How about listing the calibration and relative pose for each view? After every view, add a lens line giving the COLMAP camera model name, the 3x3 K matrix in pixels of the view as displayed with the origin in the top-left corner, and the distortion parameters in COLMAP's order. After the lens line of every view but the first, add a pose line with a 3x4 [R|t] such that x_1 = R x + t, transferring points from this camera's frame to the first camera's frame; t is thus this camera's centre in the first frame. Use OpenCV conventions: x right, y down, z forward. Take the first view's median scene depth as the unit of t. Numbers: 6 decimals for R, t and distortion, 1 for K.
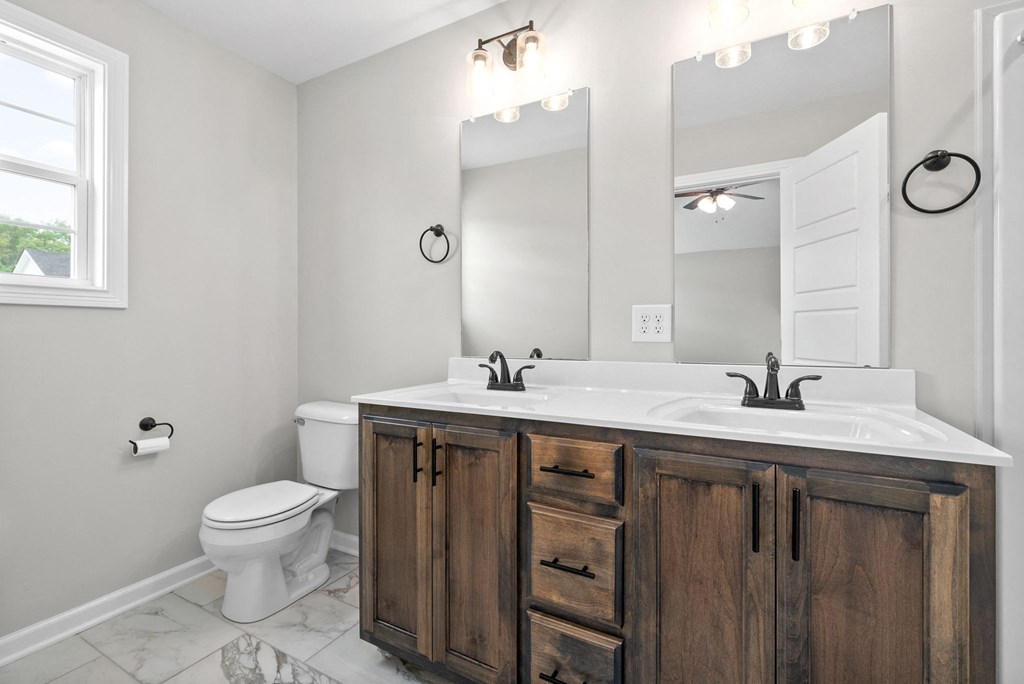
lens RADIAL K [[446.6, 0, 511.3], [0, 446.6, 339.1], [0, 0, 1]] dist [-0.001645, -0.000244]
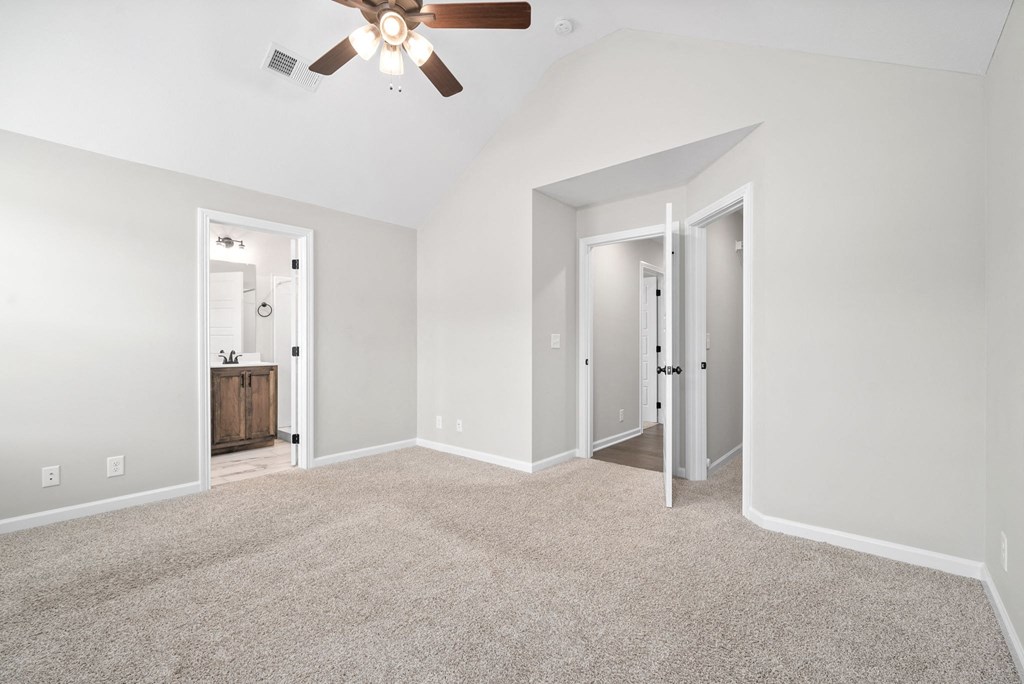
lens RADIAL K [[446.6, 0, 510.7], [0, 446.6, 343.4], [0, 0, 1]] dist [-0.001645, -0.000244]
pose [[0.214853, -0.000529, 0.976646, -4.125699], [0.012369, 0.999921, -0.002179, 0.020329], [-0.976568, 0.012548, 0.214842, -3.382333]]
